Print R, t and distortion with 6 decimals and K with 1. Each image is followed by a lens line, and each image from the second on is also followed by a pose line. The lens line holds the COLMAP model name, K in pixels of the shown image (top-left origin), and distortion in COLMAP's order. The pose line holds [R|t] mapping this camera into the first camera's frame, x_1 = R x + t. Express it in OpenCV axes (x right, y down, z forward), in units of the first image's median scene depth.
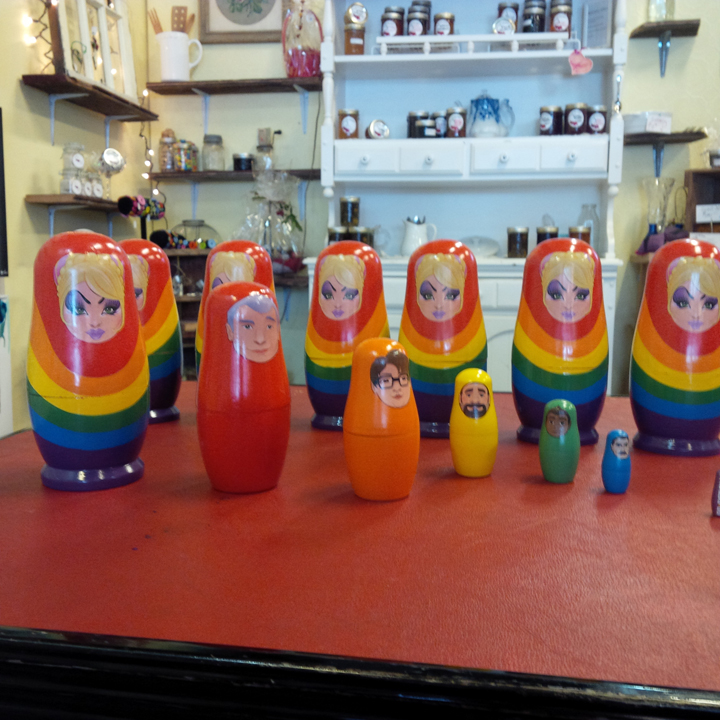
lens RADIAL K [[992.4, 0, 360.0], [0, 992.4, 360.0], [0, 0, 1]] dist [0.290284, -0.628354]
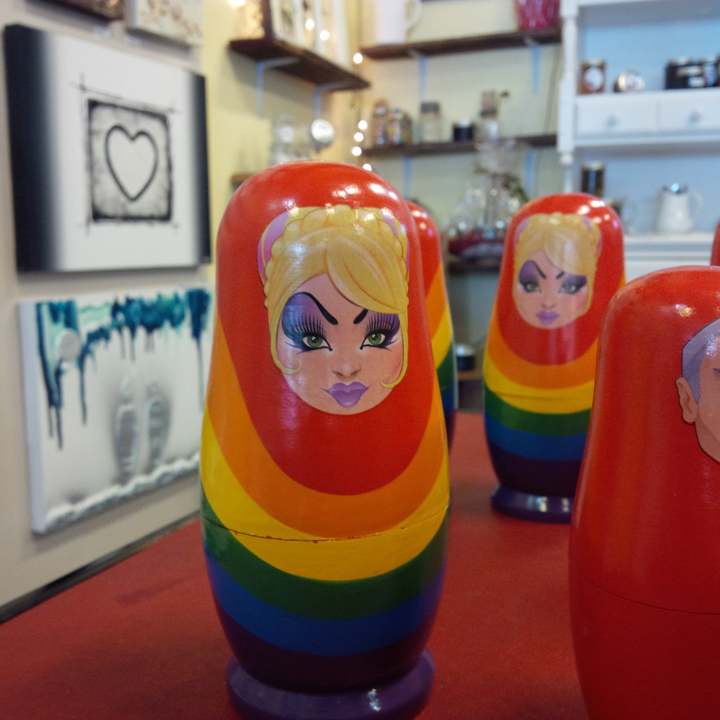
lens RADIAL K [[992.4, 0, 360.0], [0, 992.4, 360.0], [0, 0, 1]] dist [0.290284, -0.628354]
pose [[0.981487, 0.011869, -0.191161, -0.036720], [-0.009046, 0.999837, 0.015632, -0.009796], [0.191316, -0.013614, 0.981434, 0.122523]]
